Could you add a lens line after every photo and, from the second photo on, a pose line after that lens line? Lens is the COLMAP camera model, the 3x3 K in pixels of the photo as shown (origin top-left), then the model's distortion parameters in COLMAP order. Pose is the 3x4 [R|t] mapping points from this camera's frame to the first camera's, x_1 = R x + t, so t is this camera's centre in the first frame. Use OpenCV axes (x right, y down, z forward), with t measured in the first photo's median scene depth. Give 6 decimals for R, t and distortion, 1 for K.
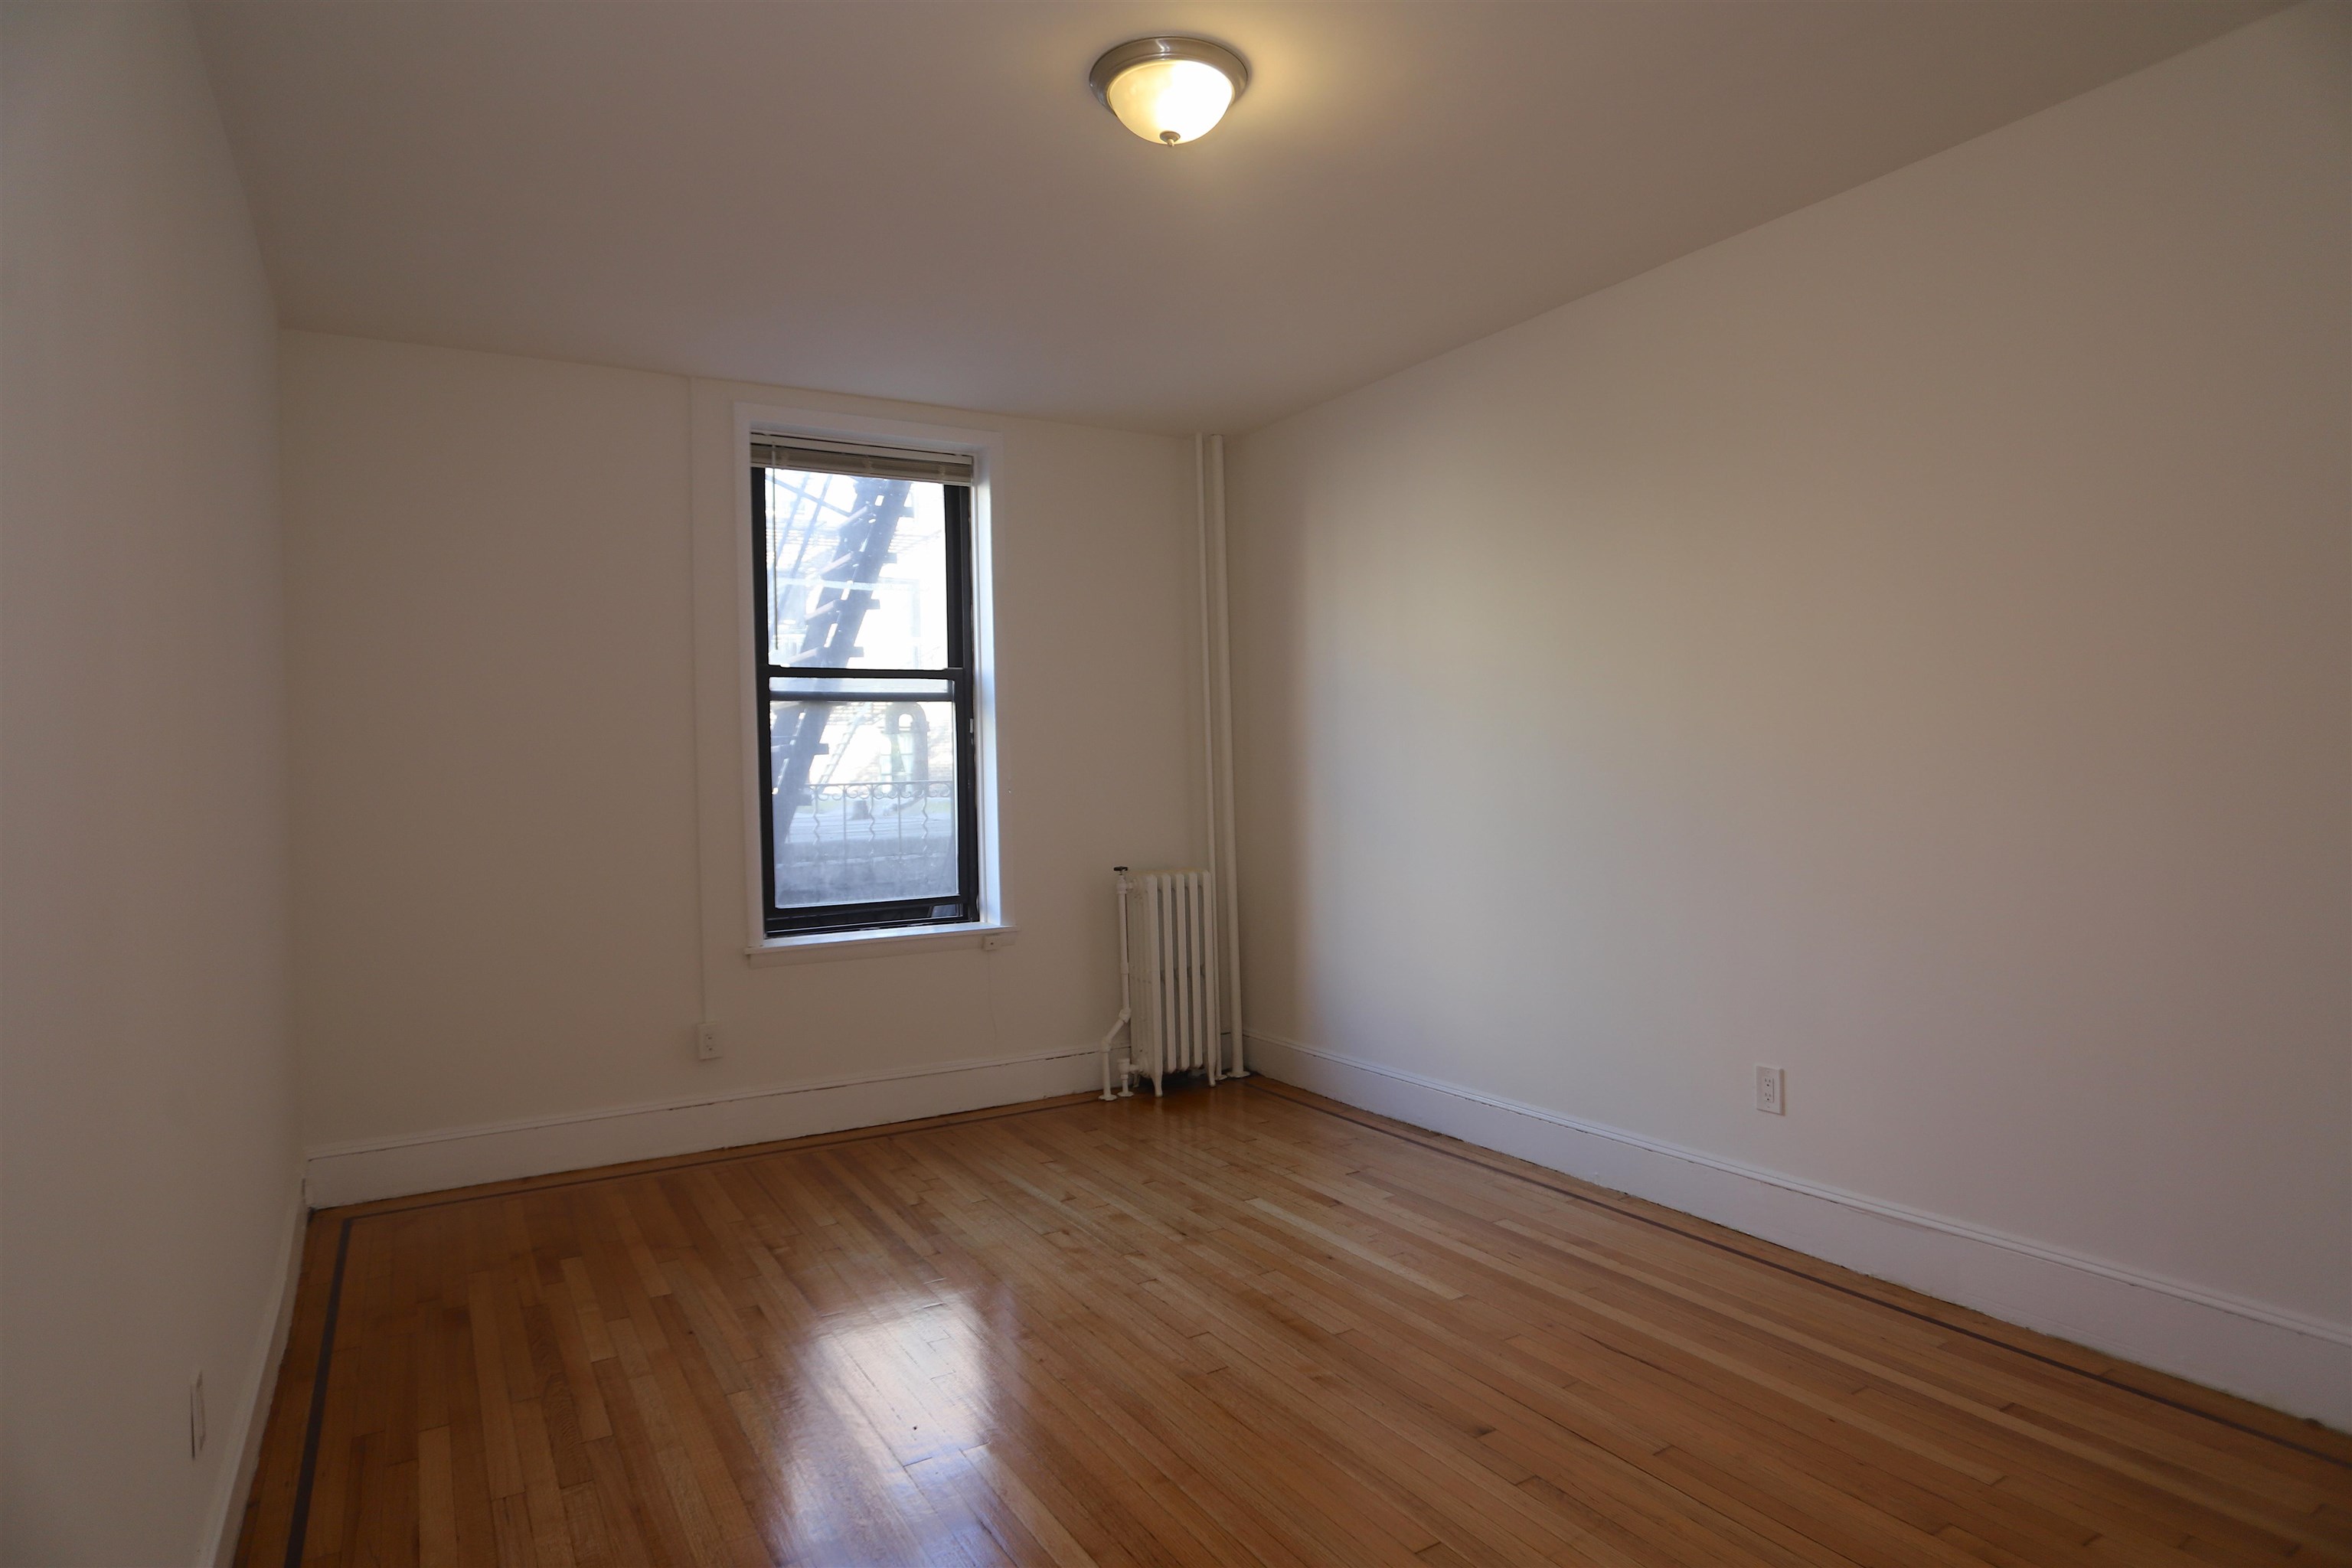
lens RADIAL K [[1270.9, 0, 1192.2], [0, 1270.9, 786.9], [0, 0, 1]] dist [-0.069239, 0.040433]
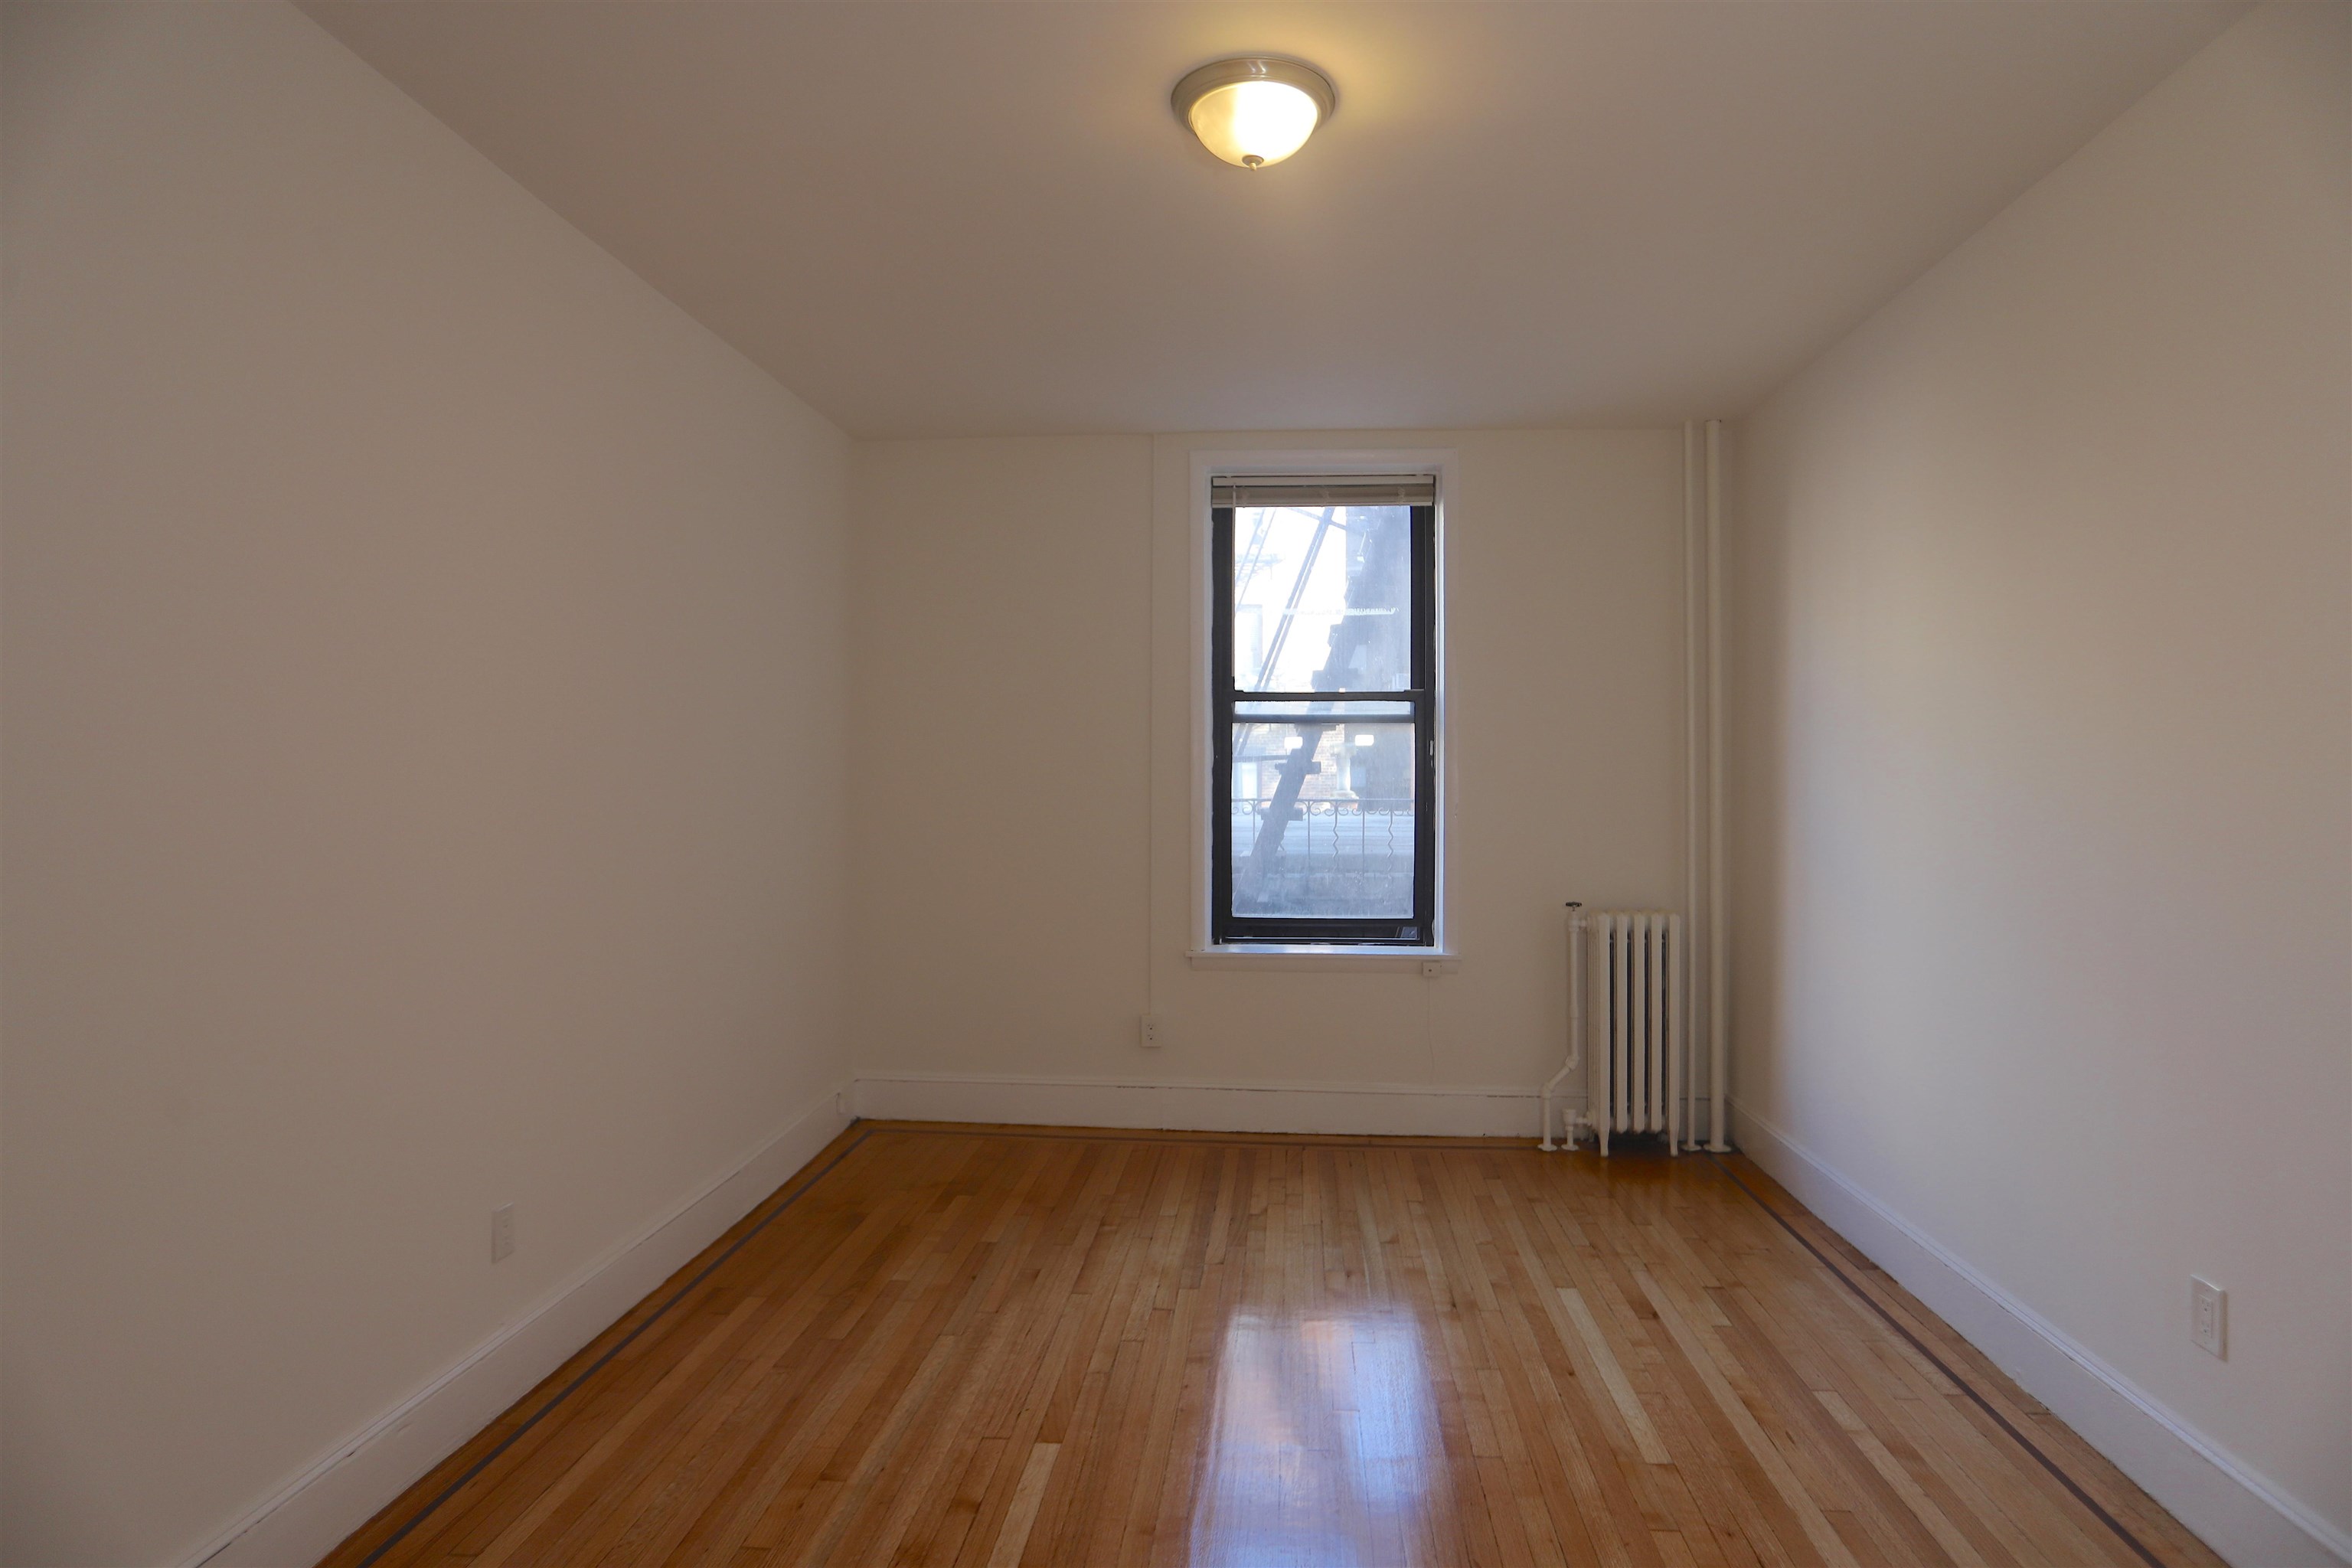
lens RADIAL K [[1270.2, 0, 1216.0], [0, 1270.2, 791.3], [0, 0, 1]] dist [-0.071421, 0.043473]
pose [[0.819890, 0.031310, -0.571664, 0.309364], [-0.029832, 0.999483, 0.011956, -0.025995], [0.571744, 0.007251, 0.820400, 0.115889]]
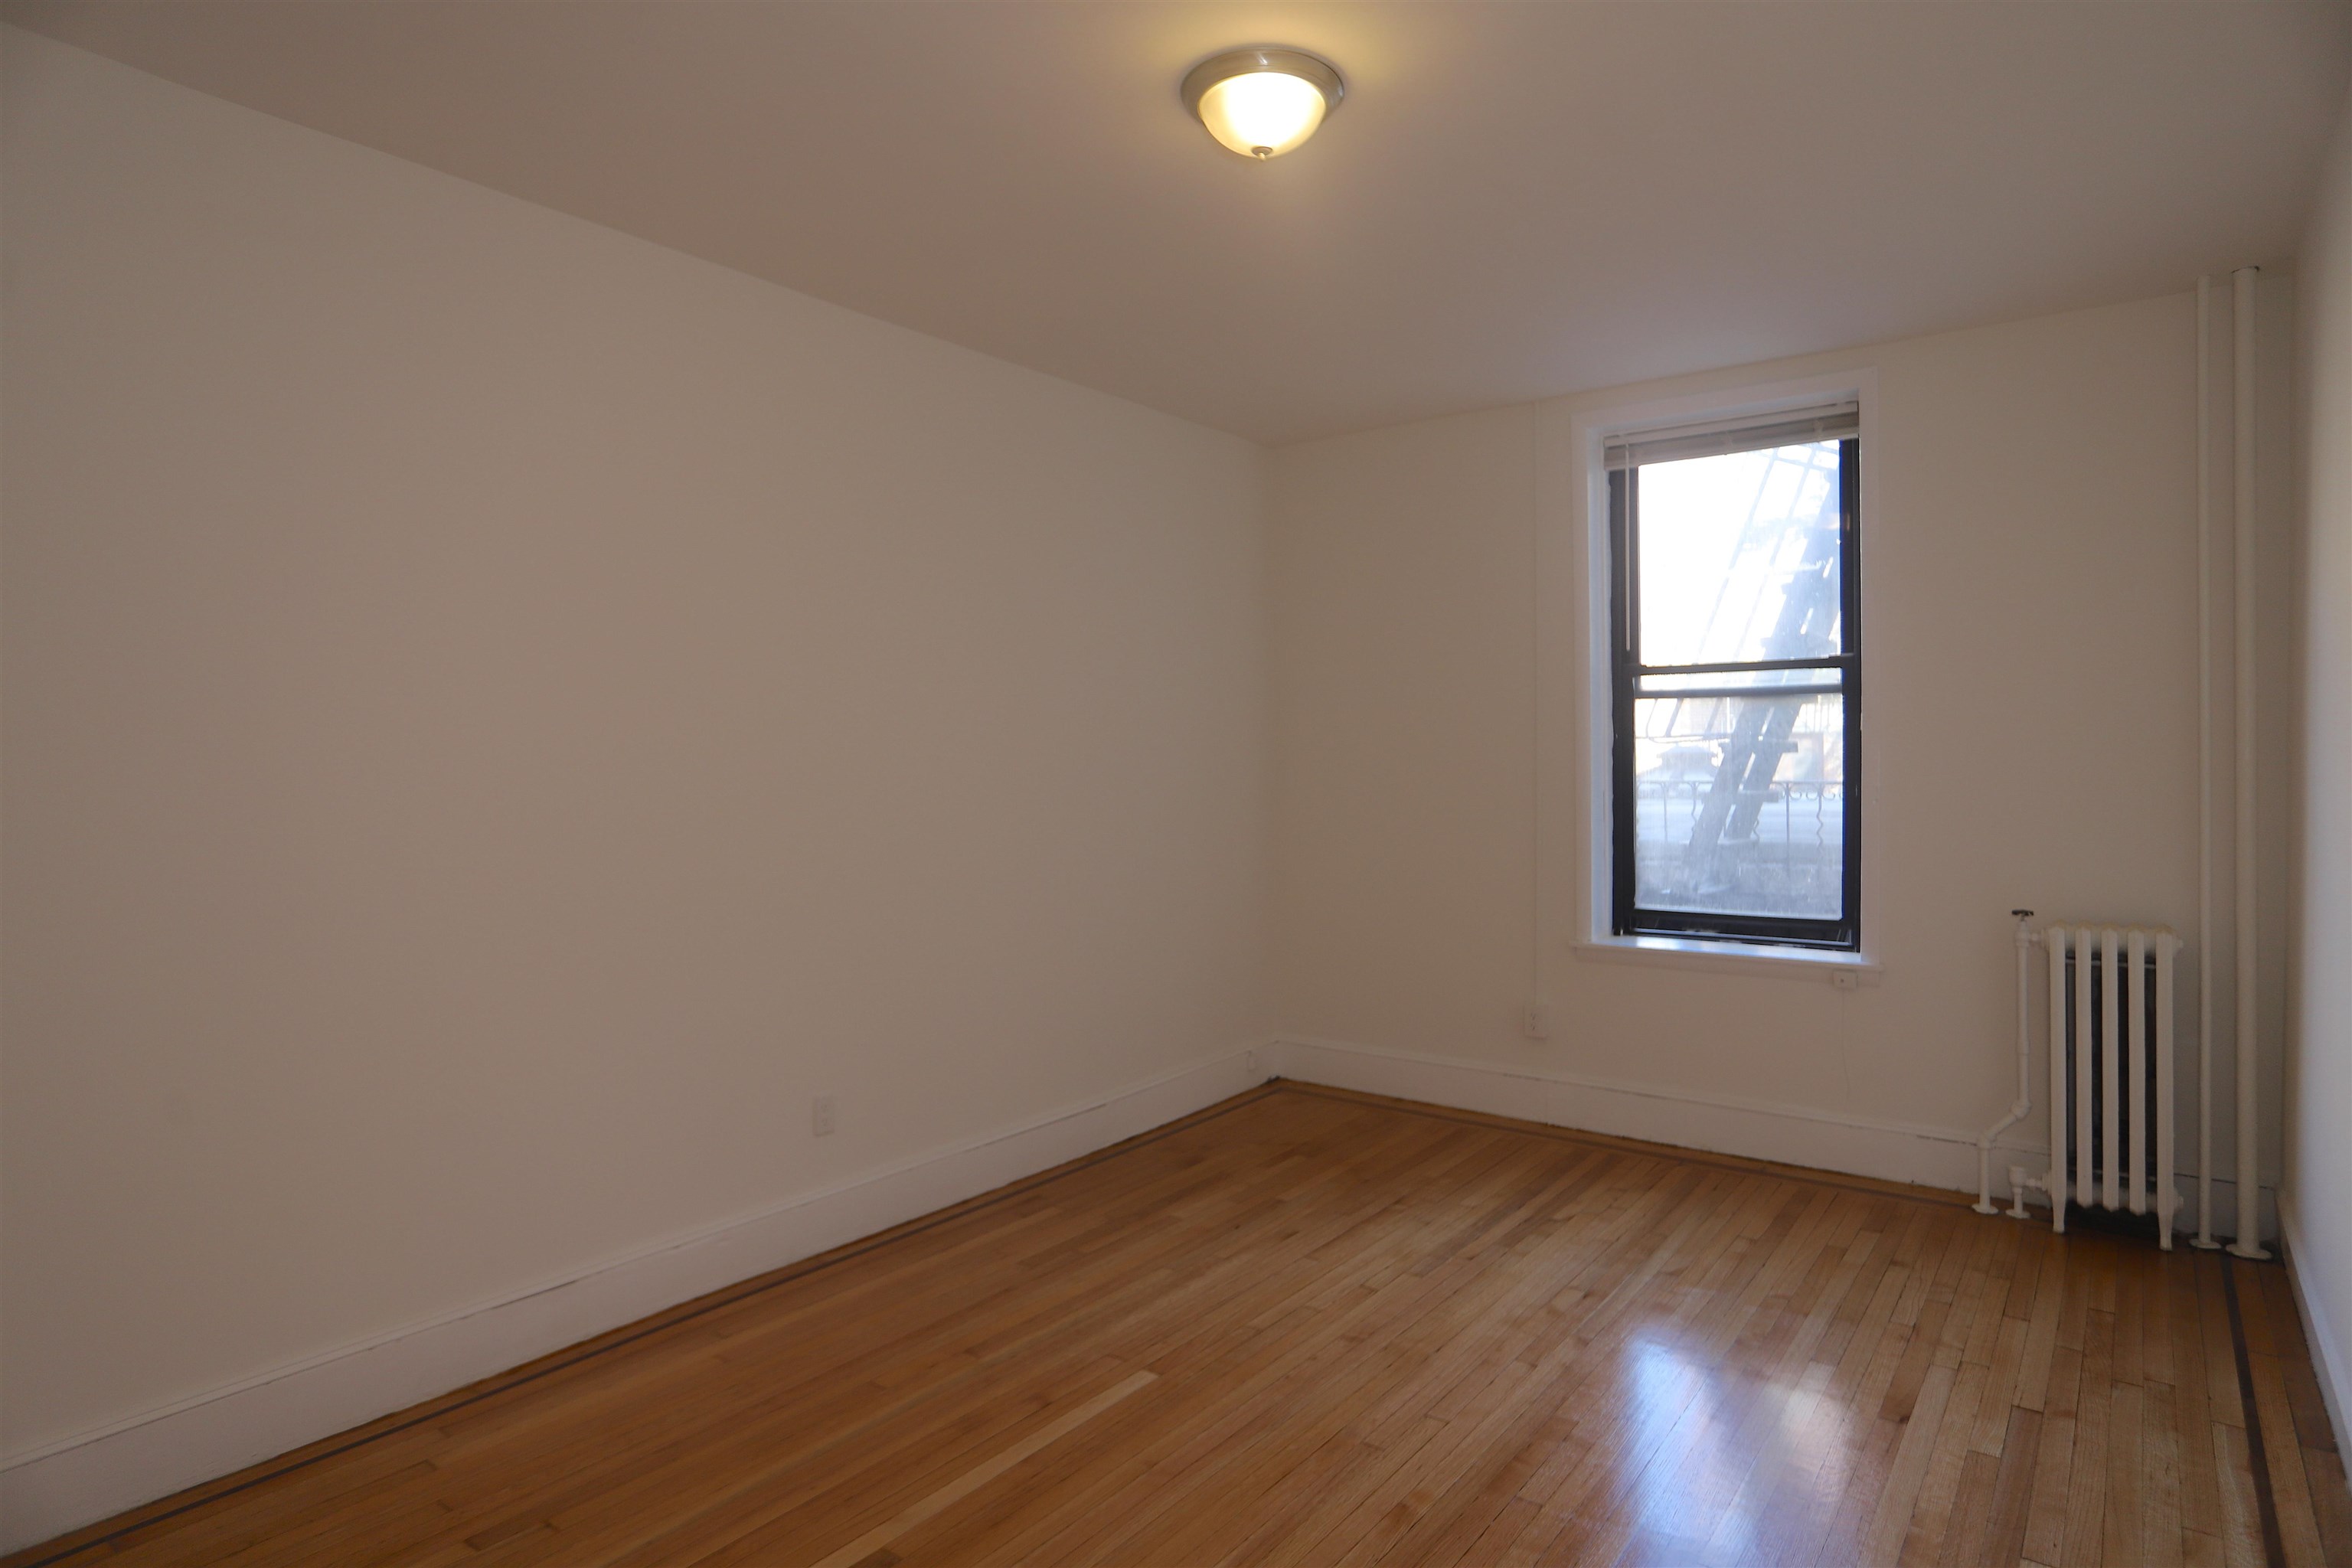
lens RADIAL K [[1278.5, 0, 1237.1], [0, 1278.5, 787.6], [0, 0, 1]] dist [-0.069673, 0.042815]
pose [[0.393712, 0.039852, -0.918369, 0.528634], [-0.015246, 0.999205, 0.036824, -0.035178], [0.919107, -0.000496, 0.394007, 0.350821]]
